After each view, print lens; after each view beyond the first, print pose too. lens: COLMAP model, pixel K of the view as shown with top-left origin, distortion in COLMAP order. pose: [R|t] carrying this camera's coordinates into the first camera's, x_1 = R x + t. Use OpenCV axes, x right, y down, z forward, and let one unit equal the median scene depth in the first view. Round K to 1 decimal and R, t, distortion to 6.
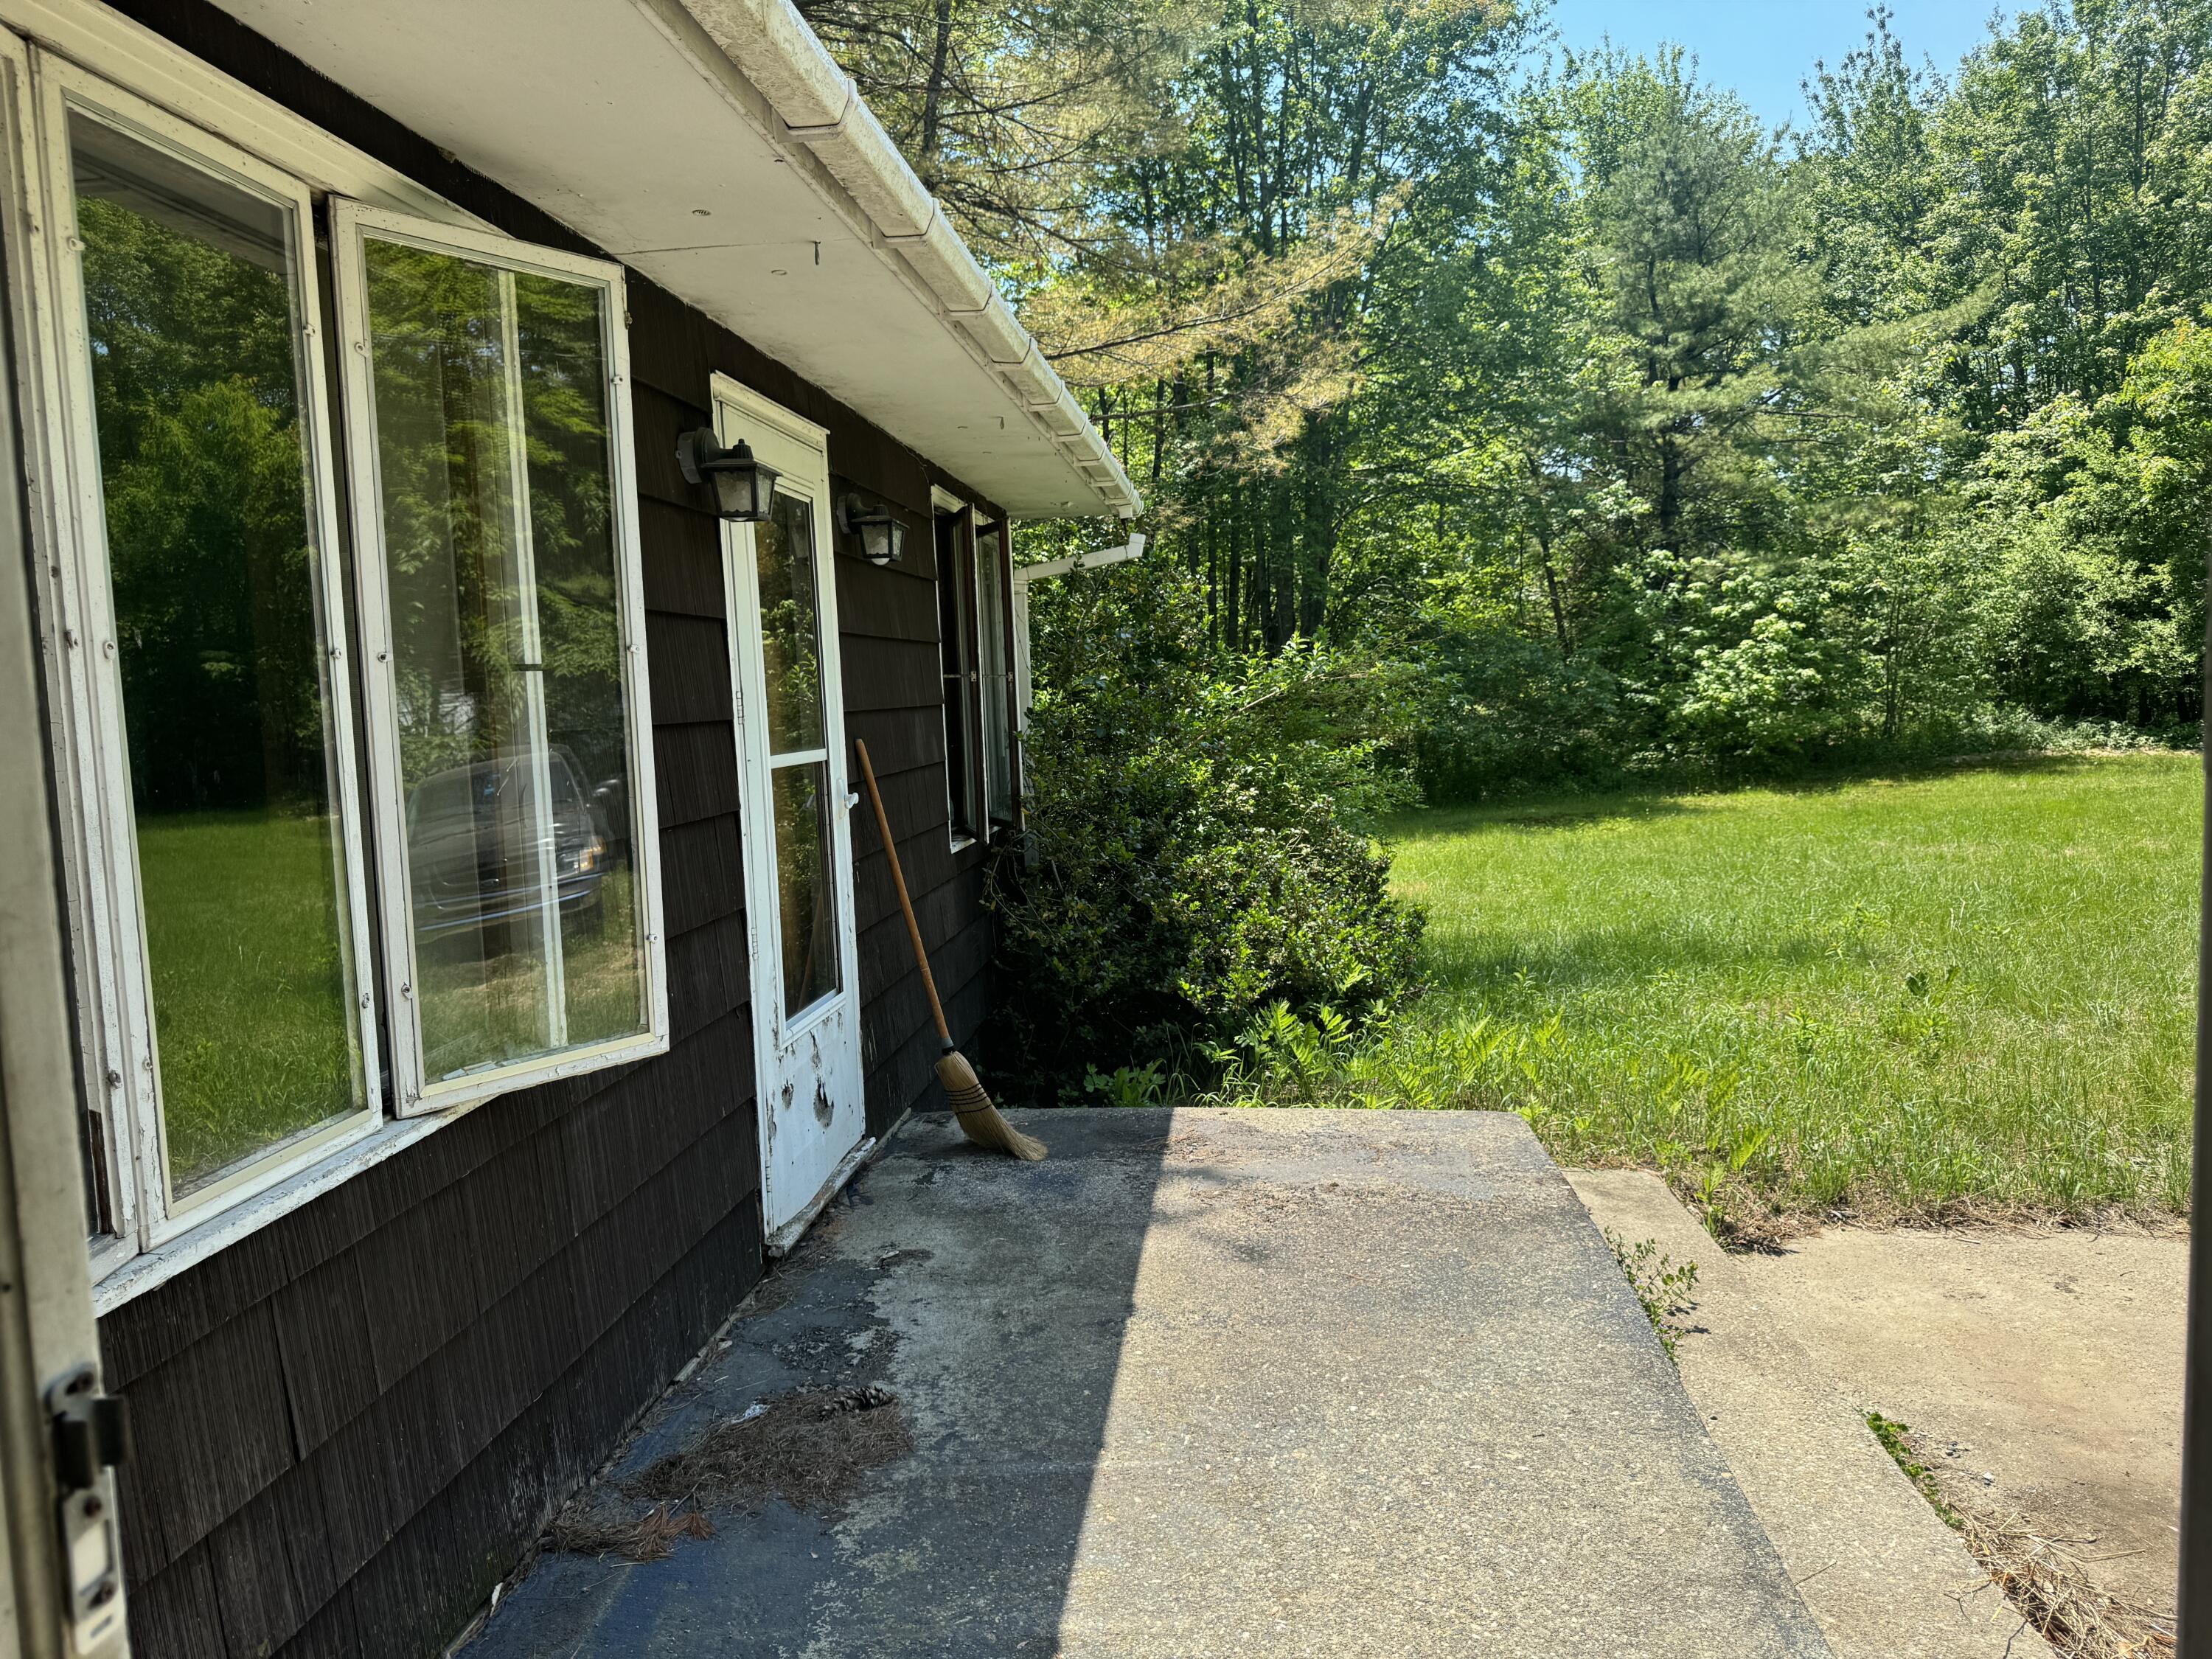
lens RADIAL K [[1571.7, 0, 1103.4], [0, 1571.7, 842.5], [0, 0, 1]] dist [-0.000163, -0.006249]
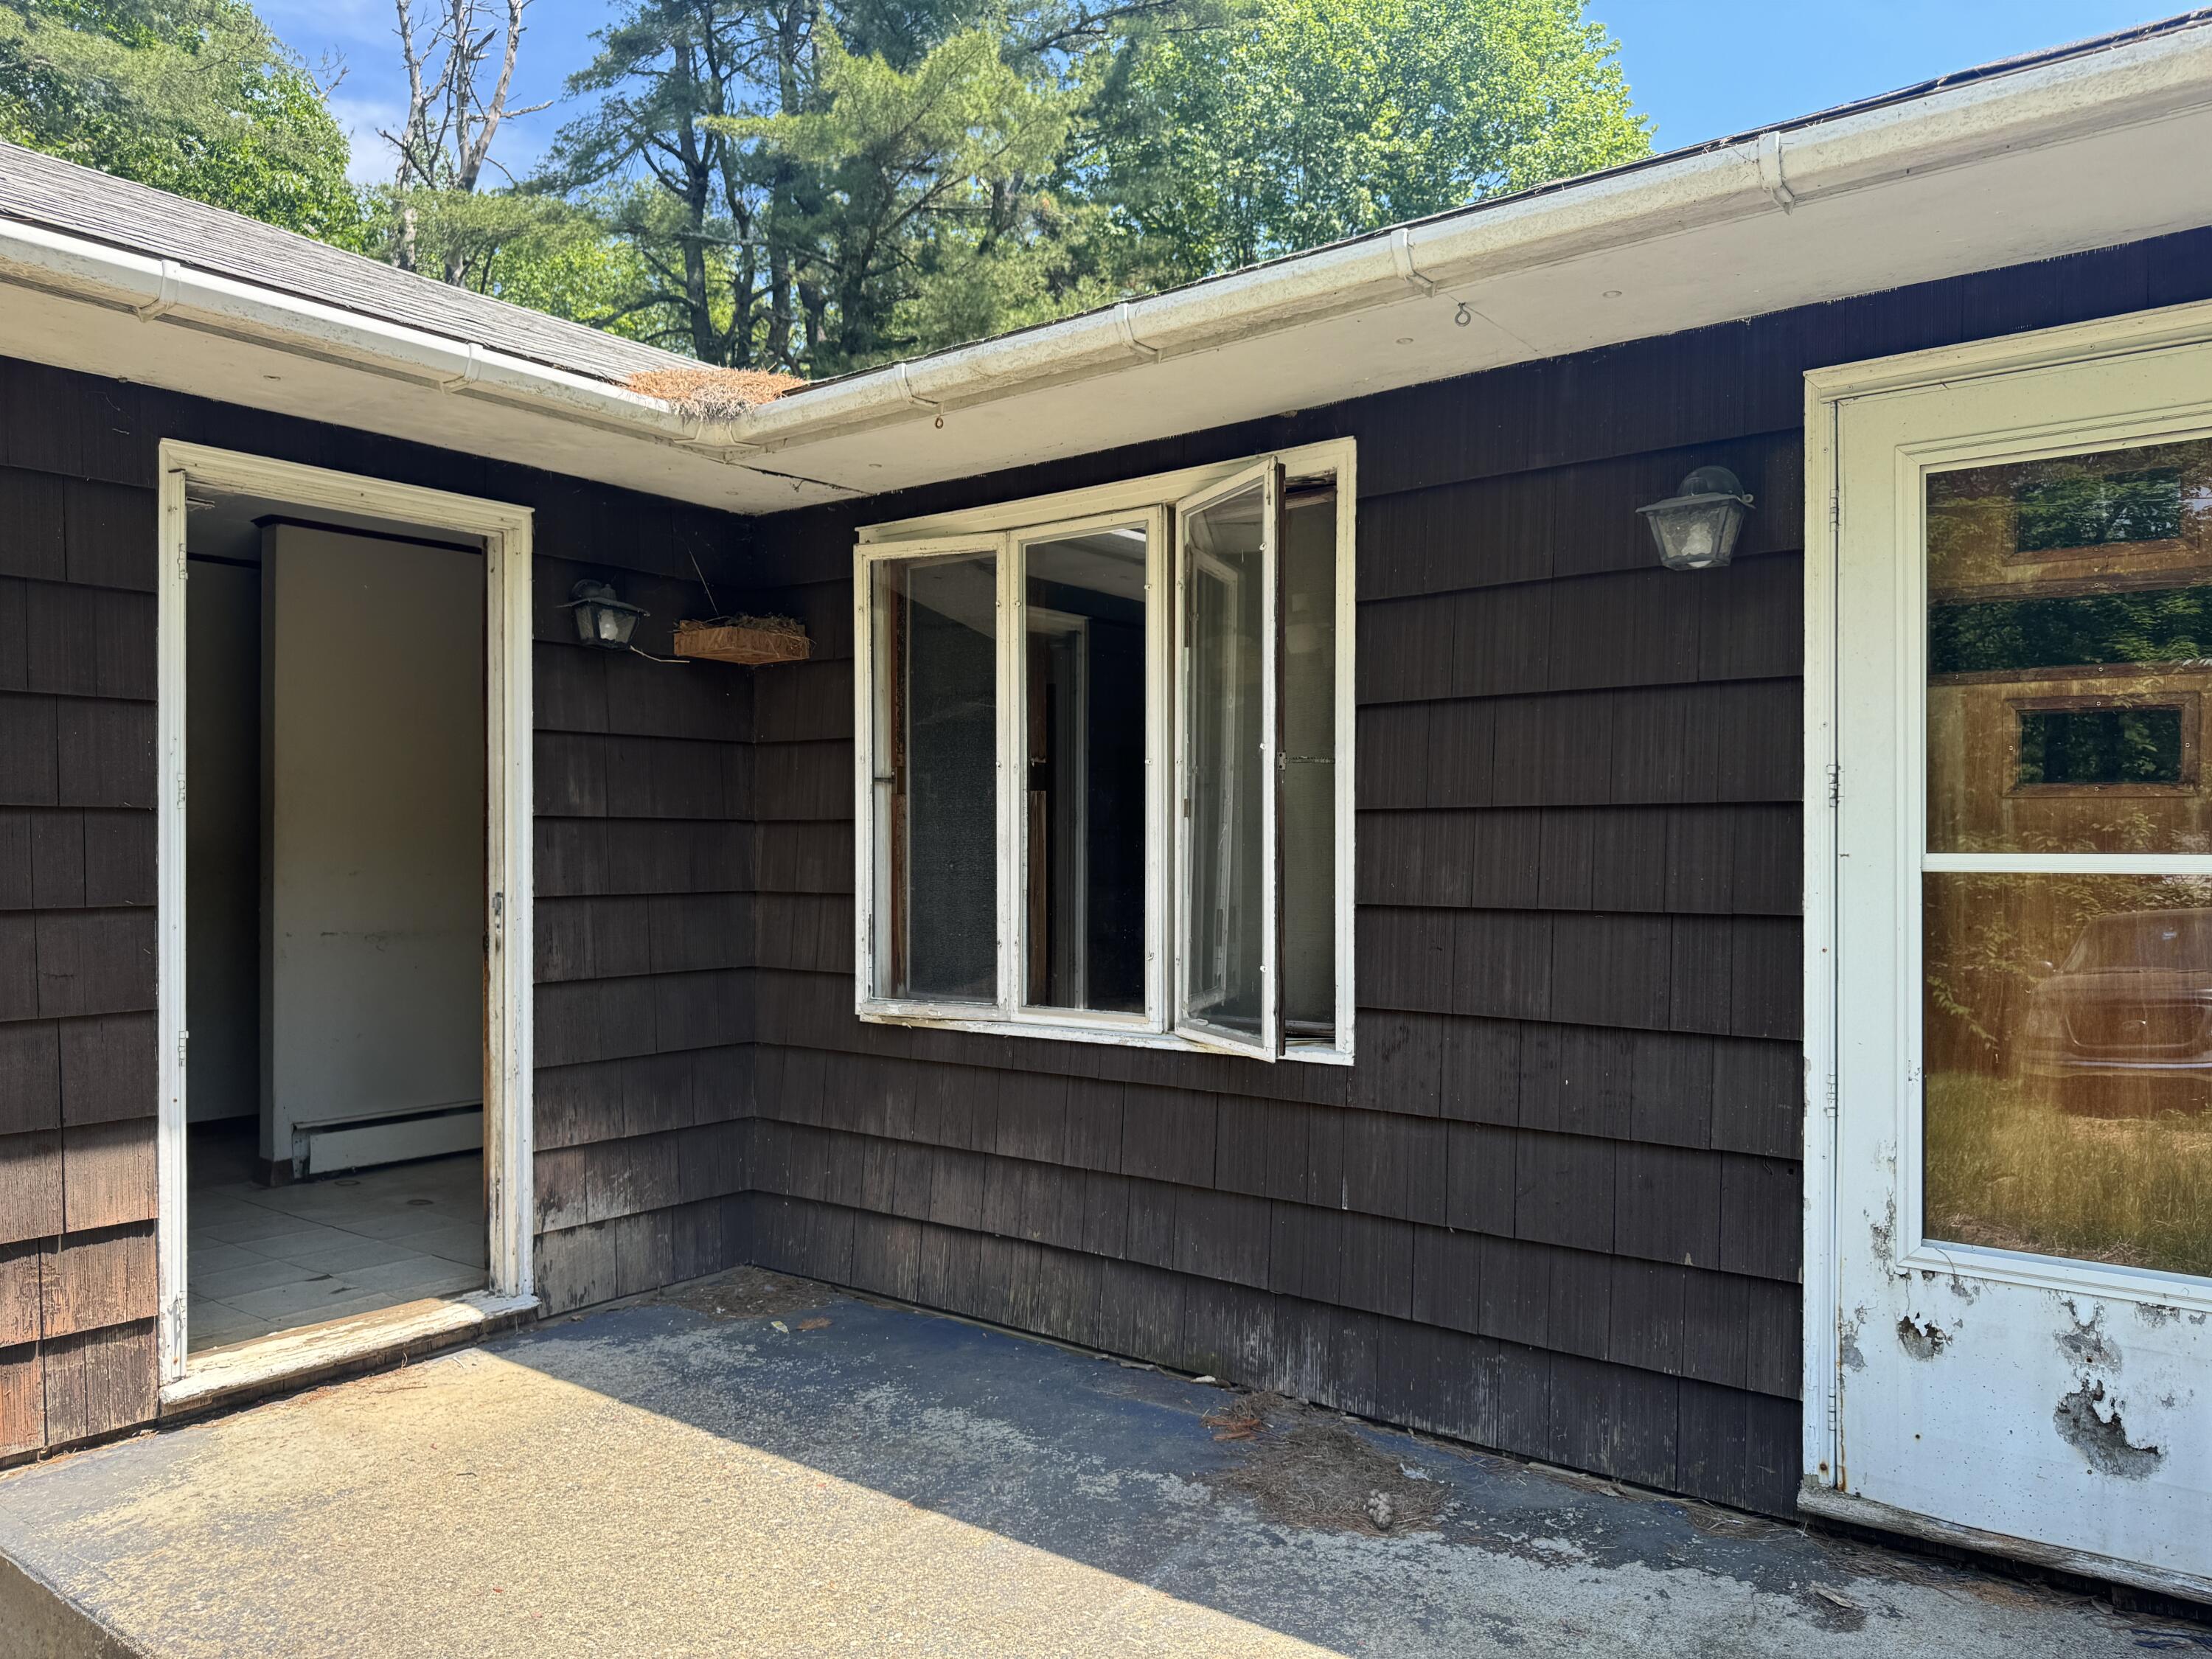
lens RADIAL K [[1571.7, 0, 1103.4], [0, 1571.7, 842.5], [0, 0, 1]] dist [-0.000163, -0.006249]
pose [[-0.521236, 0.032838, -0.852780, 0.773907], [-0.072231, 0.993976, 0.082424, -0.121800], [0.850350, 0.104560, -0.515725, 1.370018]]
